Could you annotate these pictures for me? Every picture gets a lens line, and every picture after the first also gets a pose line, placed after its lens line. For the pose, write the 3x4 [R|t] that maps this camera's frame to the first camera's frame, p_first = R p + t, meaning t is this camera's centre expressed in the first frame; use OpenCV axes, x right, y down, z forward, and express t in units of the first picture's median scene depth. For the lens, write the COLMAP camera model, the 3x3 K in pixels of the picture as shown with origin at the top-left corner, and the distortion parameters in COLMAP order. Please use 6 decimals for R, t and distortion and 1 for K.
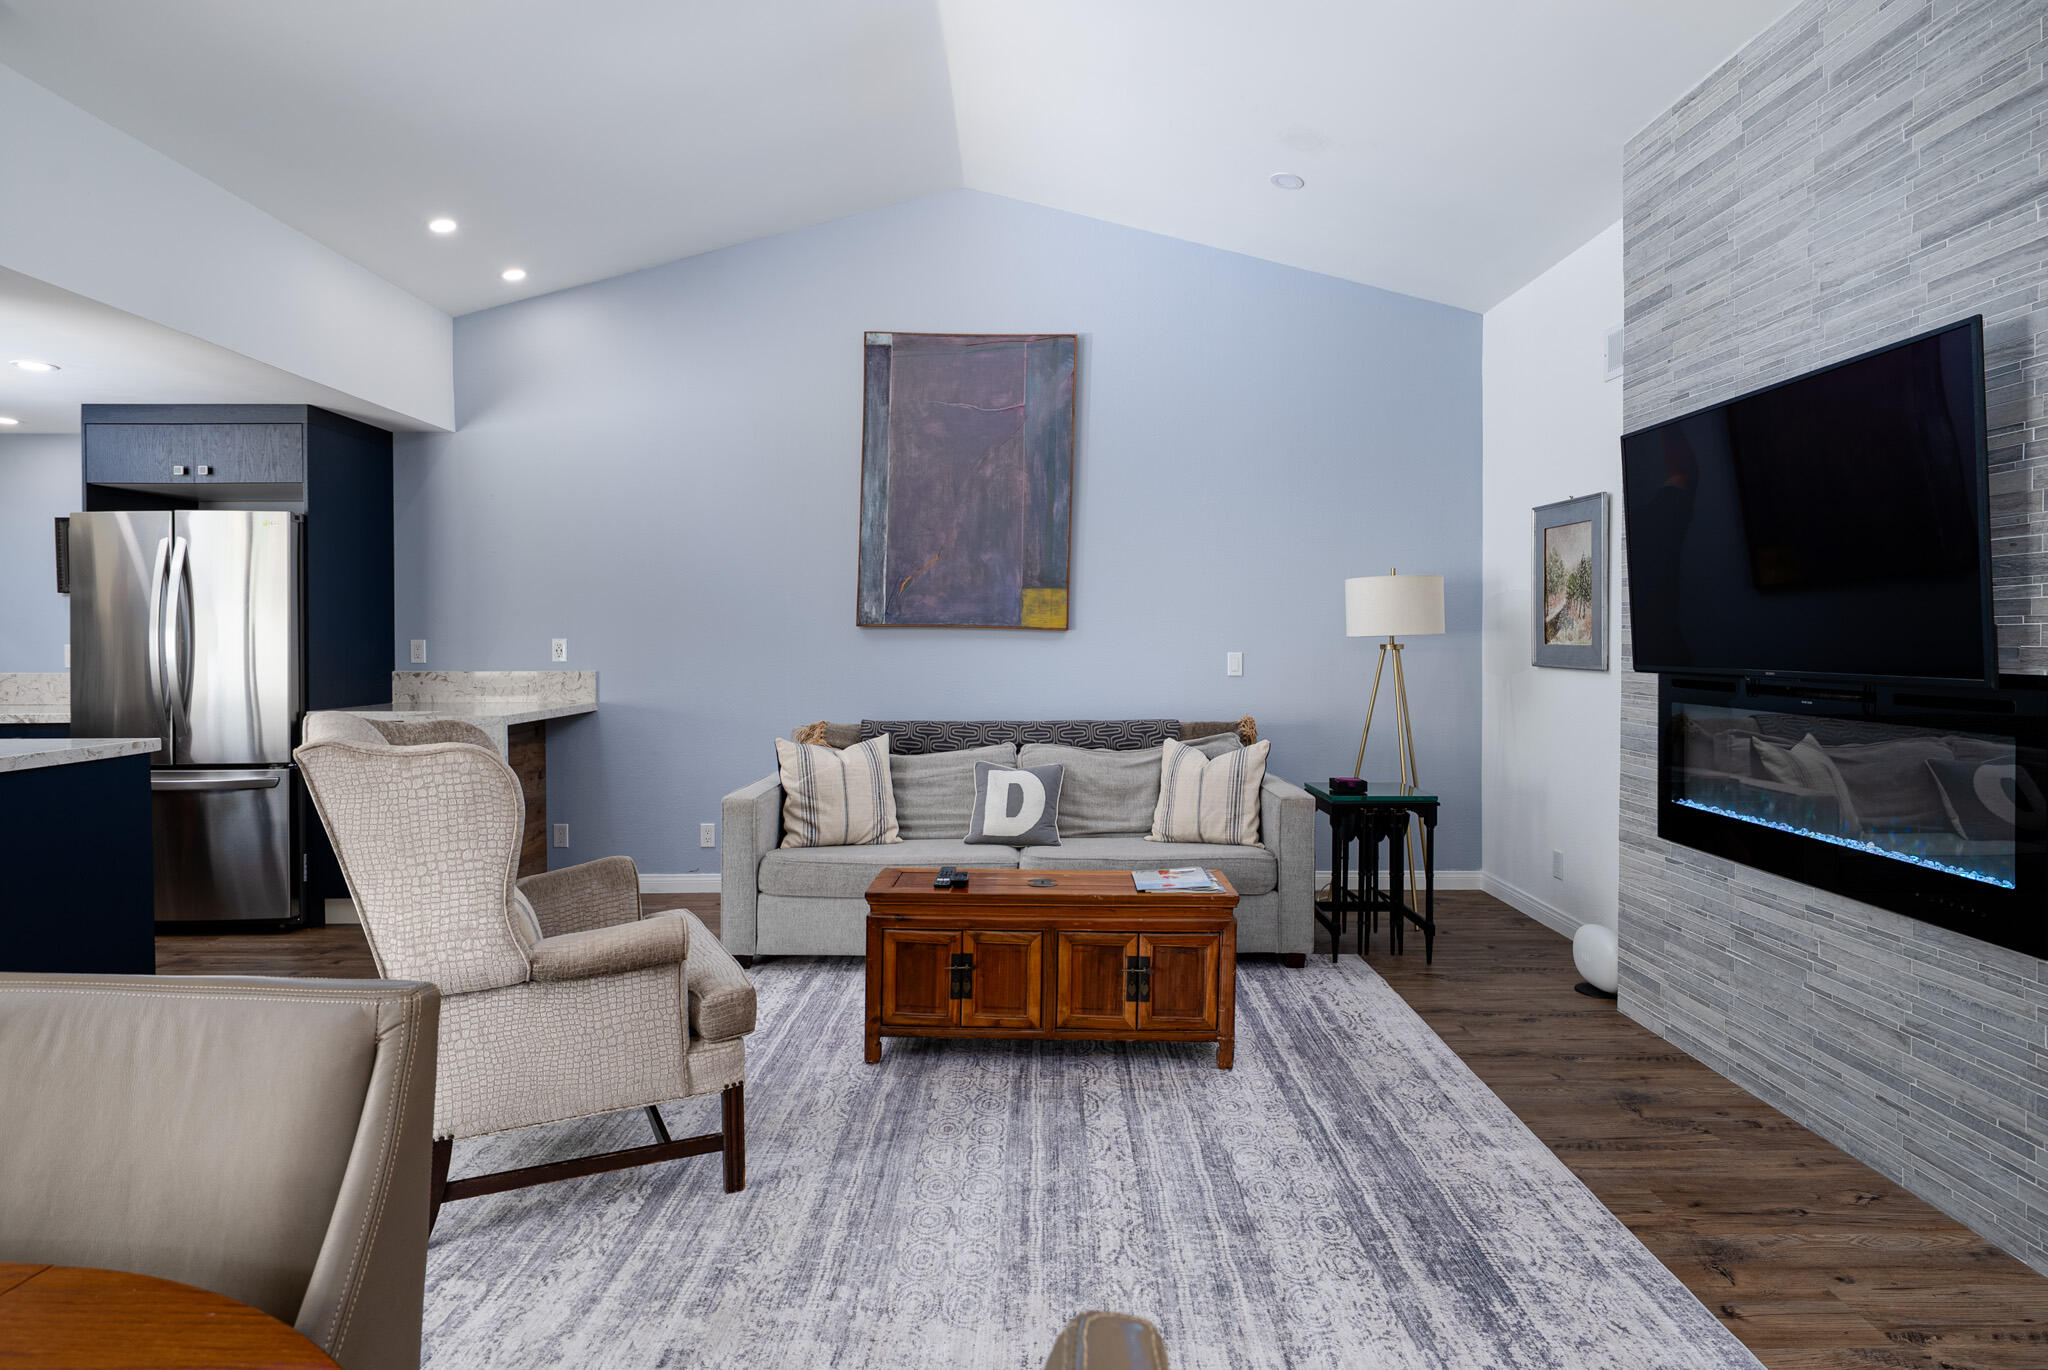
lens RADIAL K [[1070.9, 0, 1021.7], [0, 1070.9, 660.7], [0, 0, 1]] dist [0.006626, -0.003226]
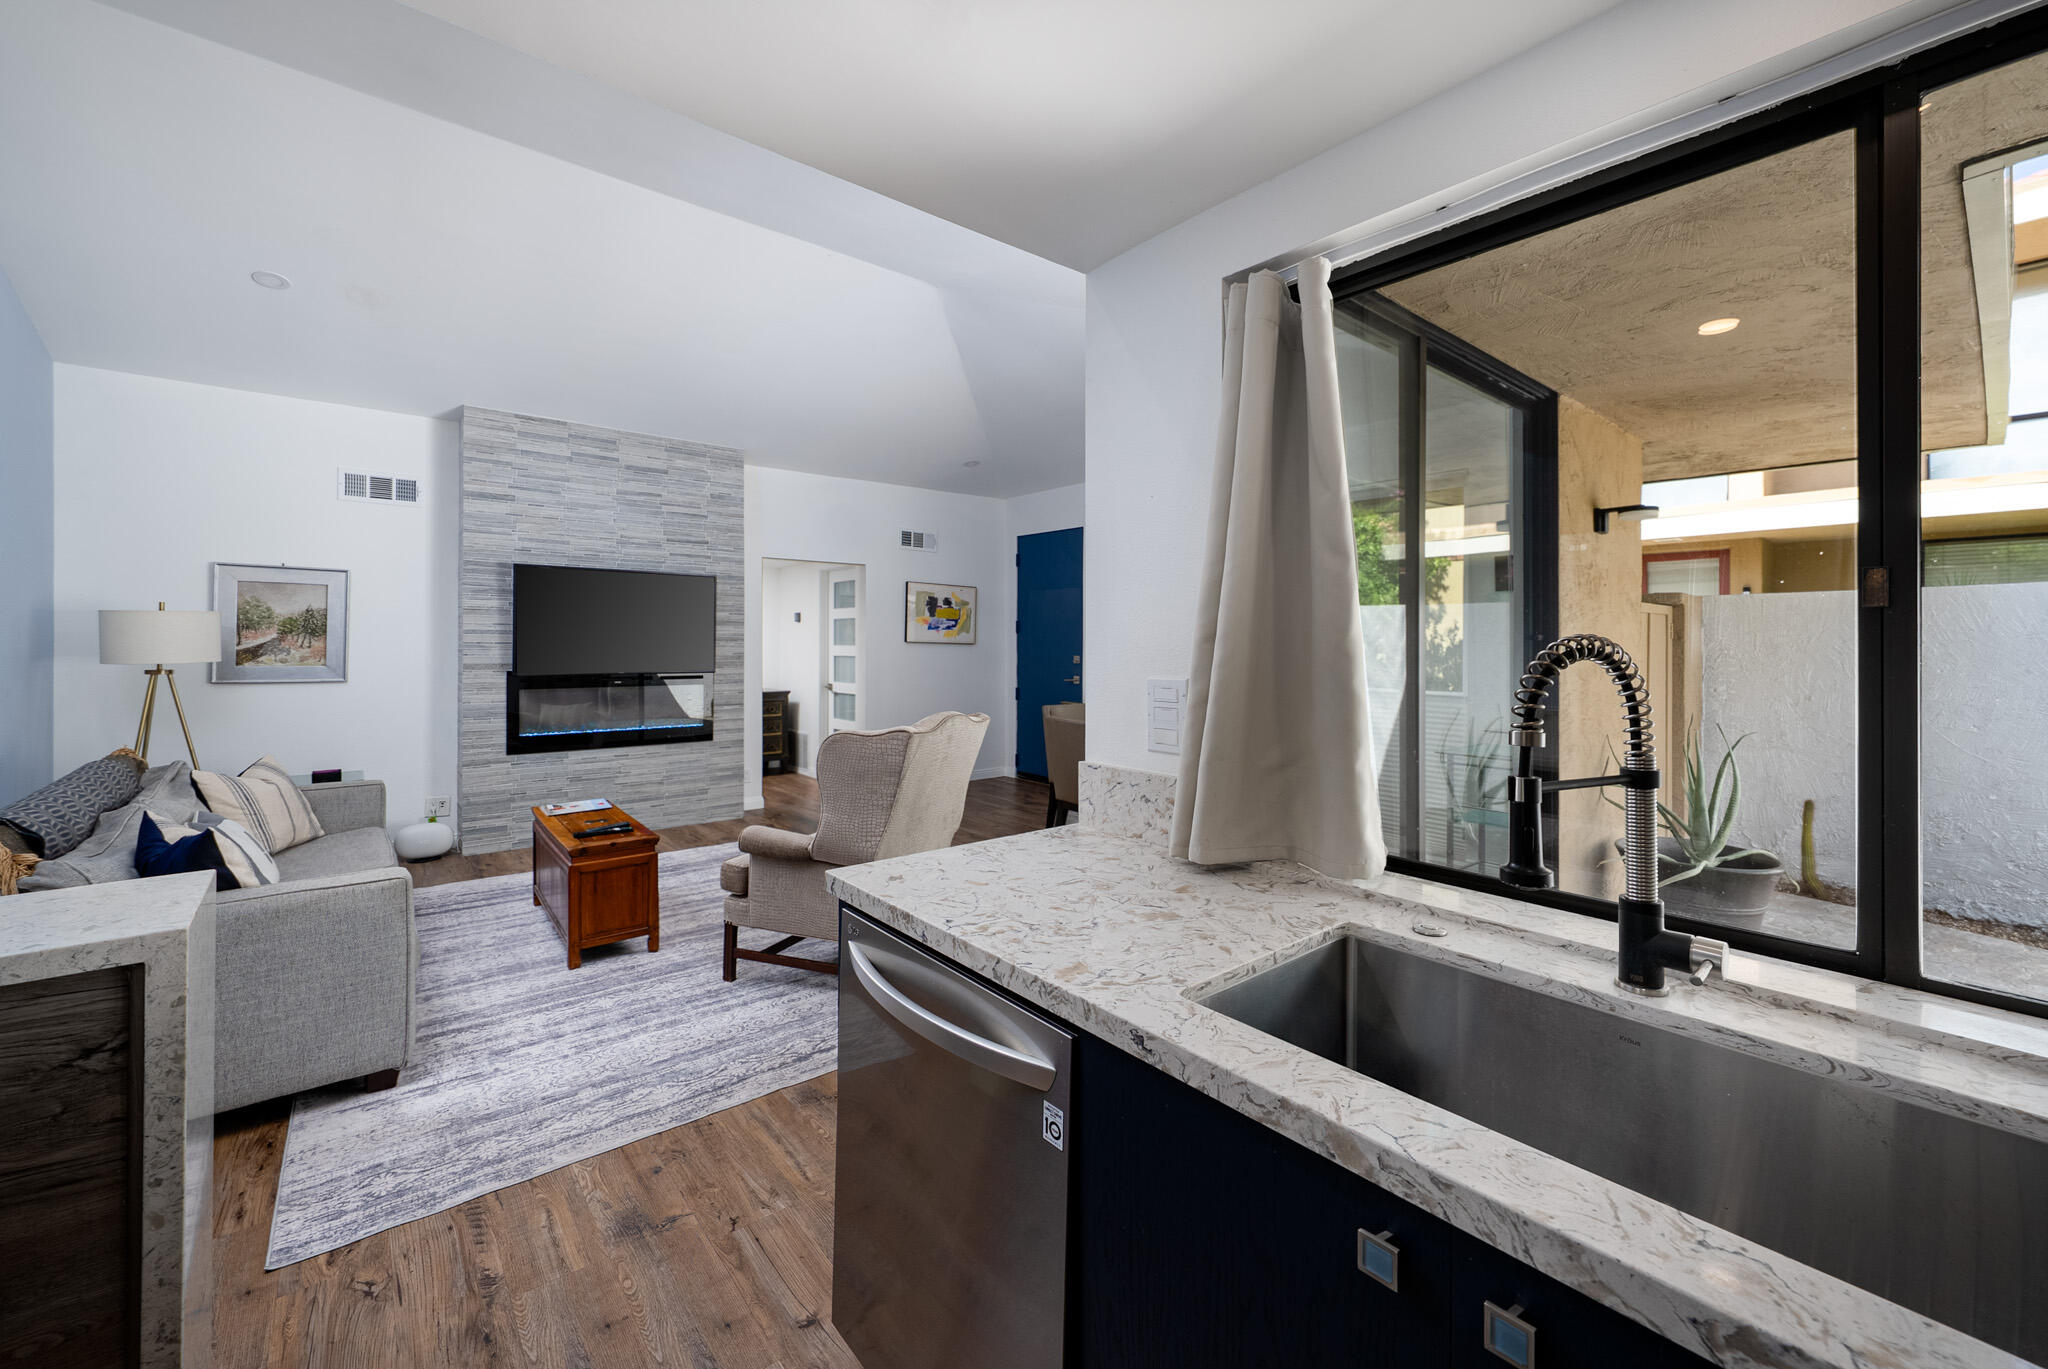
lens RADIAL K [[803.5, 0, 1034.2], [0, 803.5, 637.6], [0, 0, 1]] dist [0.001091, 0.000170]
pose [[-0.648026, 0.004748, 0.761603, -1.299466], [0.013227, 0.999900, 0.005020, -0.061252], [-0.761503, 0.013327, -0.648024, 1.266158]]
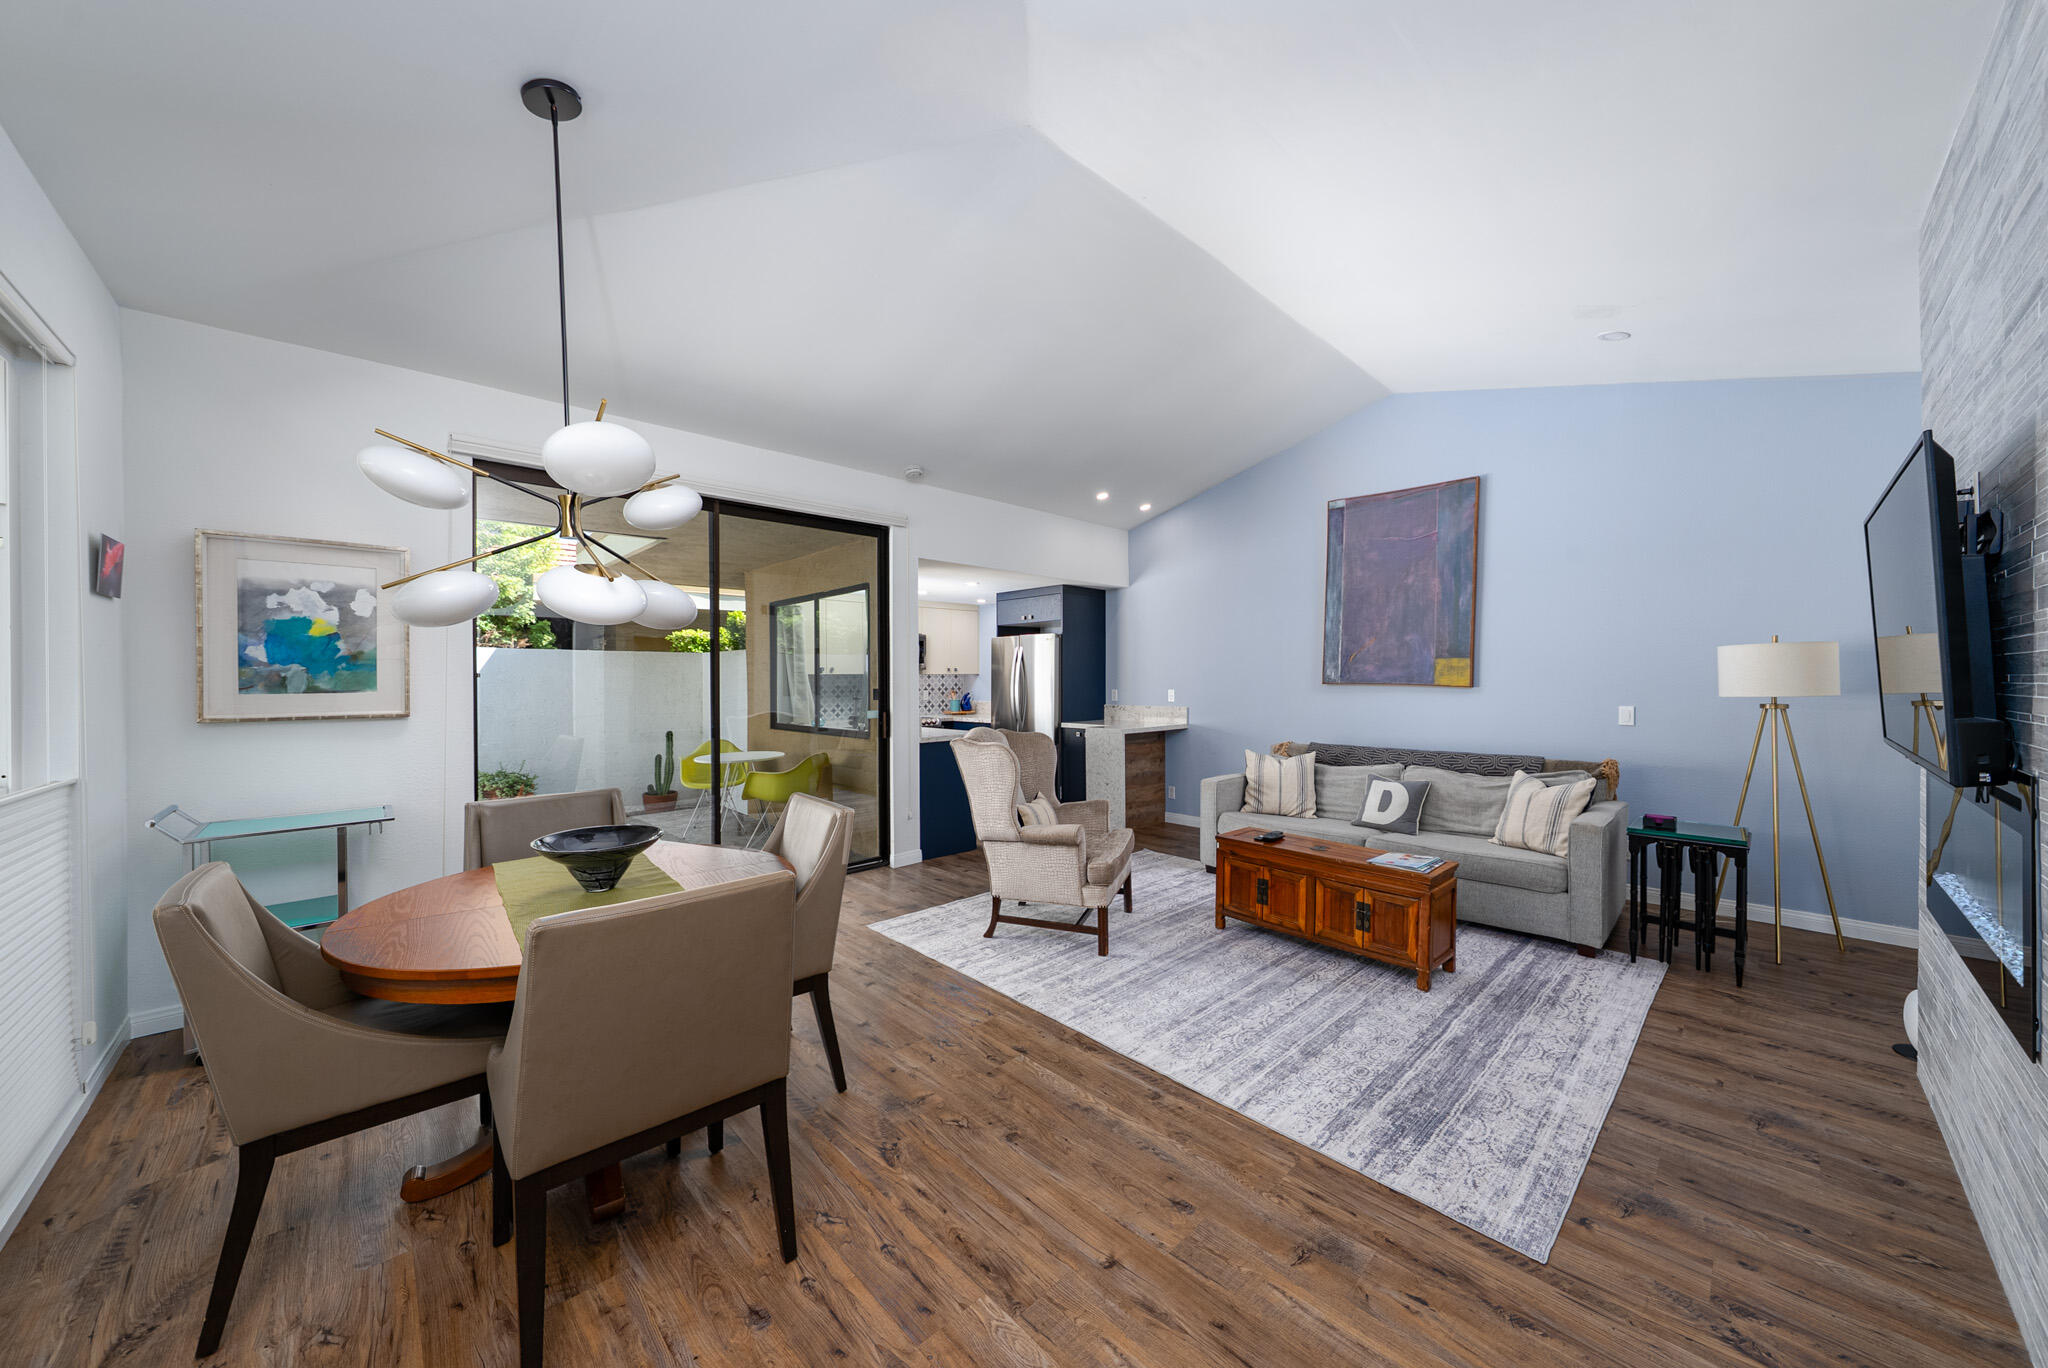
lens RADIAL K [[699.2, 0, 1047.9], [0, 699.2, 690.4], [0, 0, 1]] dist [-0.004361, -0.000245]
pose [[0.705776, 0.010770, -0.708353, 0.480376], [-0.010601, 0.999933, 0.004641, -0.036895], [0.708356, 0.004234, 0.705843, -0.061227]]
